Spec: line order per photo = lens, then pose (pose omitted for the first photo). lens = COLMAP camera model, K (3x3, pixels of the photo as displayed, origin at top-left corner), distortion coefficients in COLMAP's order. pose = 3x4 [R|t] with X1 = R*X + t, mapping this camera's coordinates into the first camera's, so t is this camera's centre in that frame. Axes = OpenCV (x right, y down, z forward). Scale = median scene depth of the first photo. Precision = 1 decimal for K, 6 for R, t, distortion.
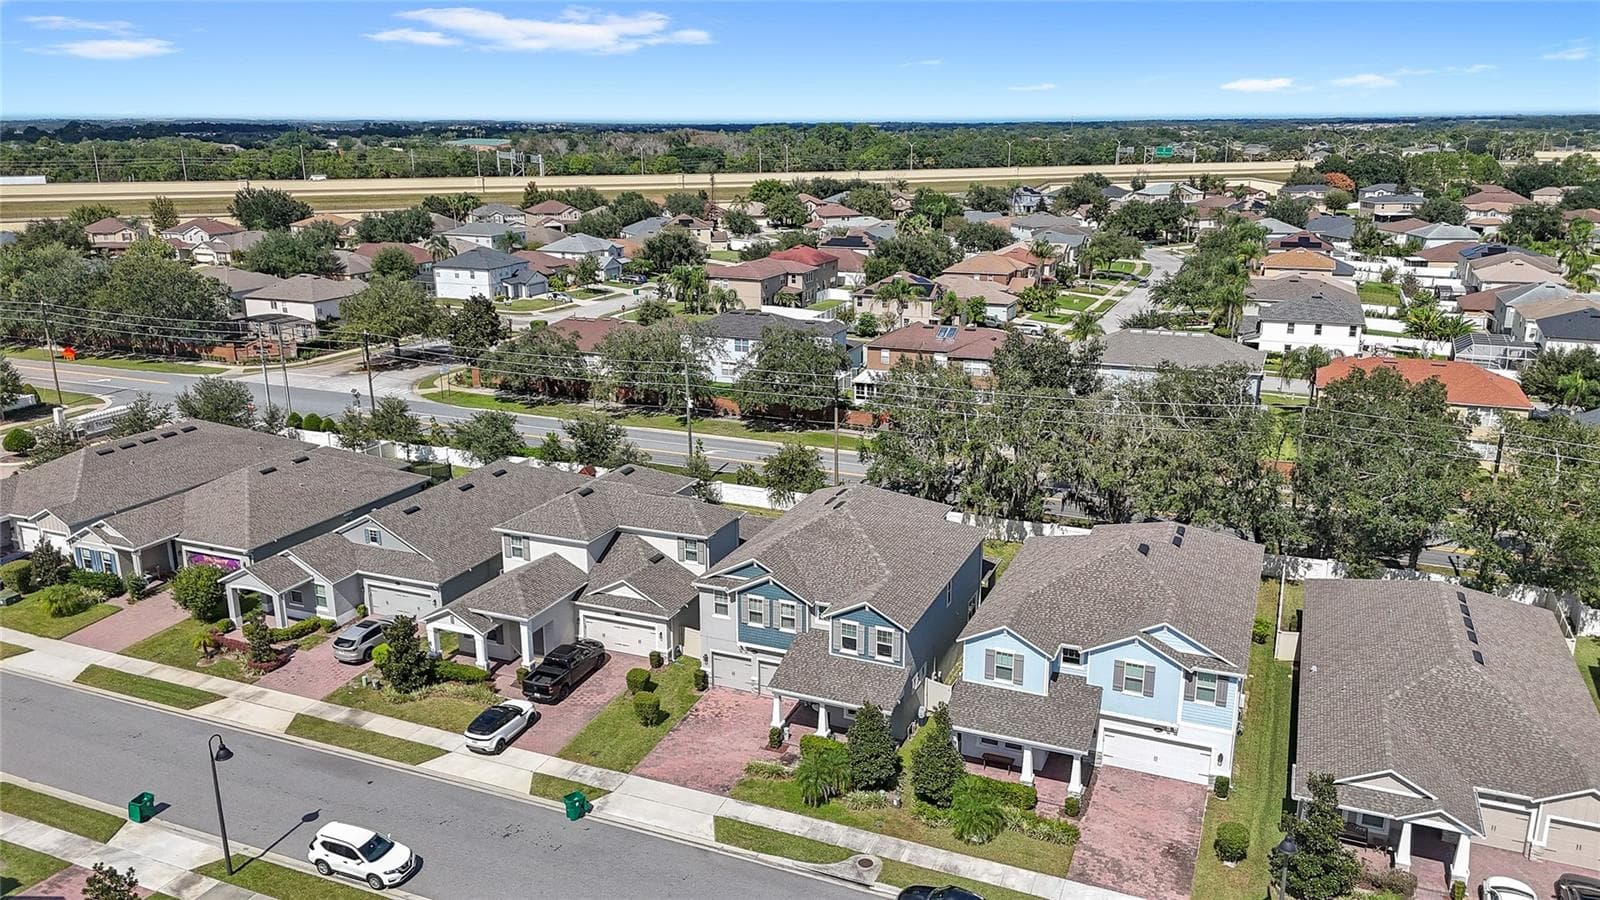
lens RADIAL K [[1169.8, 0, 800.9], [0, 1169.8, 474.2], [0, 0, 1]] dist [0.097603, -0.108693]
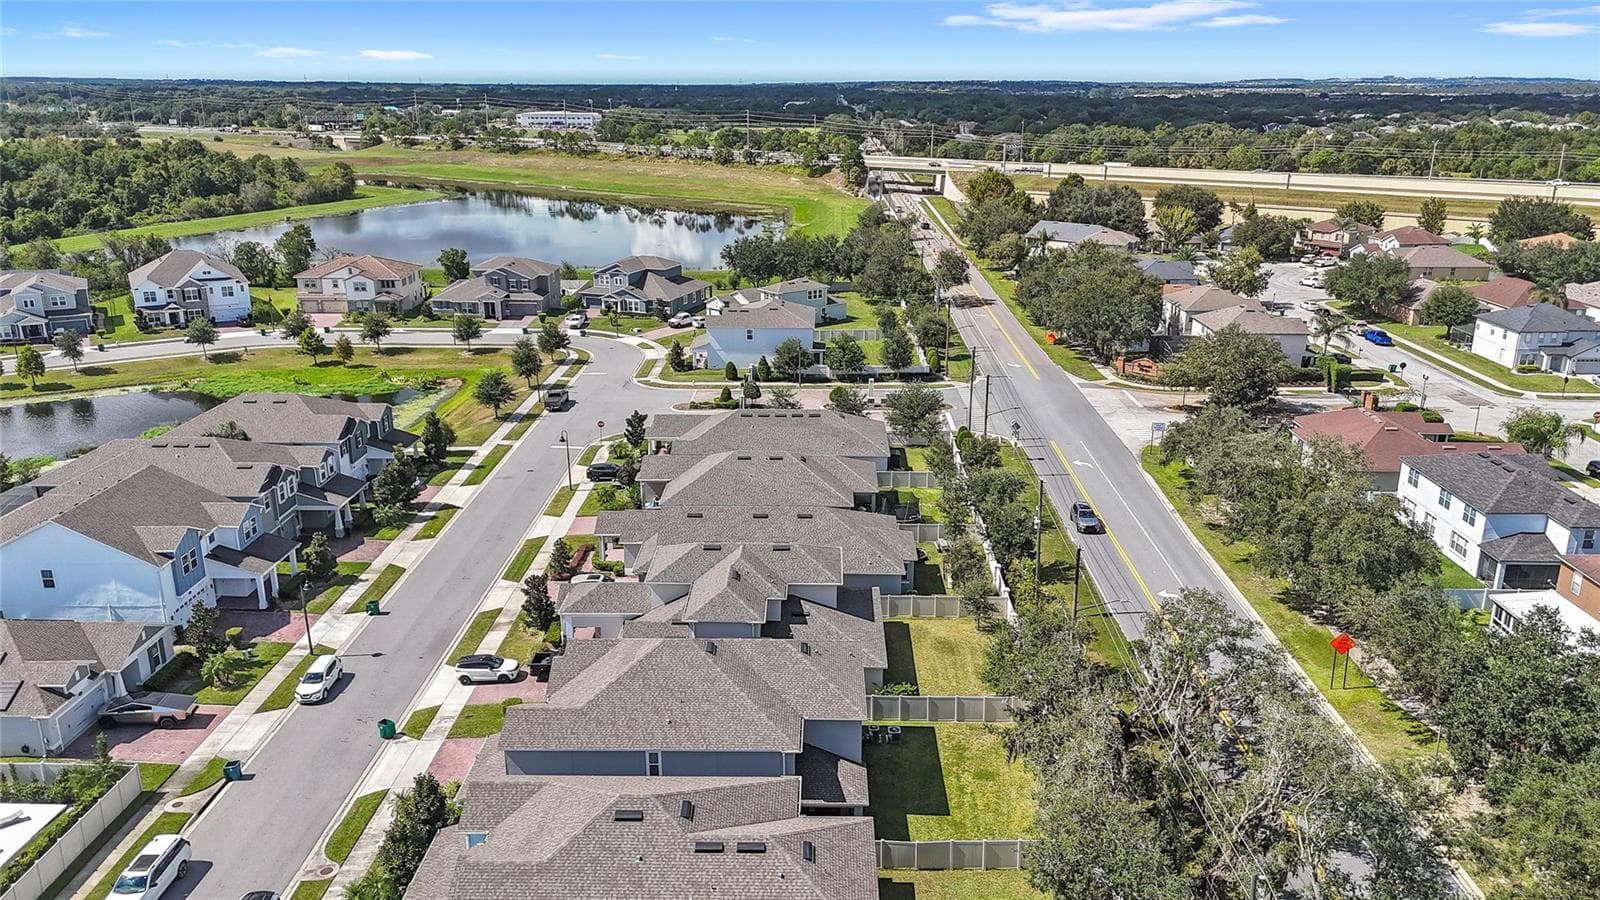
lens RADIAL K [[1169.8, 0, 800.9], [0, 1169.8, 474.2], [0, 0, 1]] dist [0.097603, -0.108693]
pose [[0.378074, 0.299642, -0.875942, 0.846669], [-0.273390, 0.940111, 0.203592, -0.315864], [0.884487, 0.162501, 0.437351, 0.579504]]
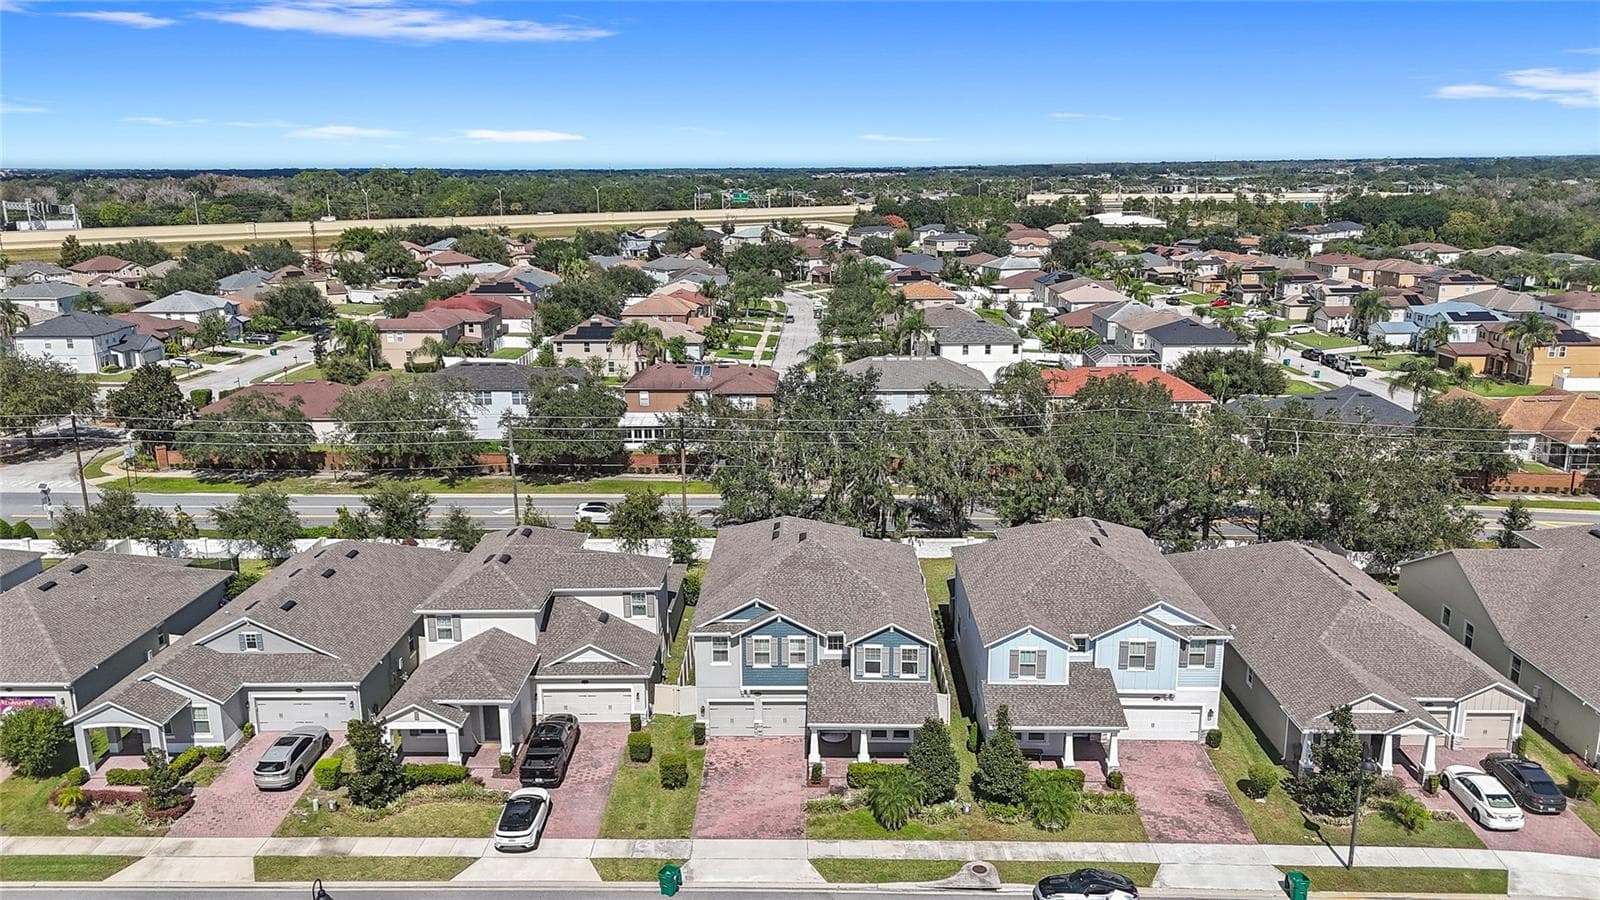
lens RADIAL K [[1169.8, 0, 800.9], [0, 1169.8, 474.2], [0, 0, 1]] dist [0.097603, -0.108693]
pose [[0.928312, -0.097402, 0.358818, -0.300652], [0.110541, 0.993739, -0.016233, -0.010504], [-0.354990, 0.054733, 0.933266, 0.049741]]
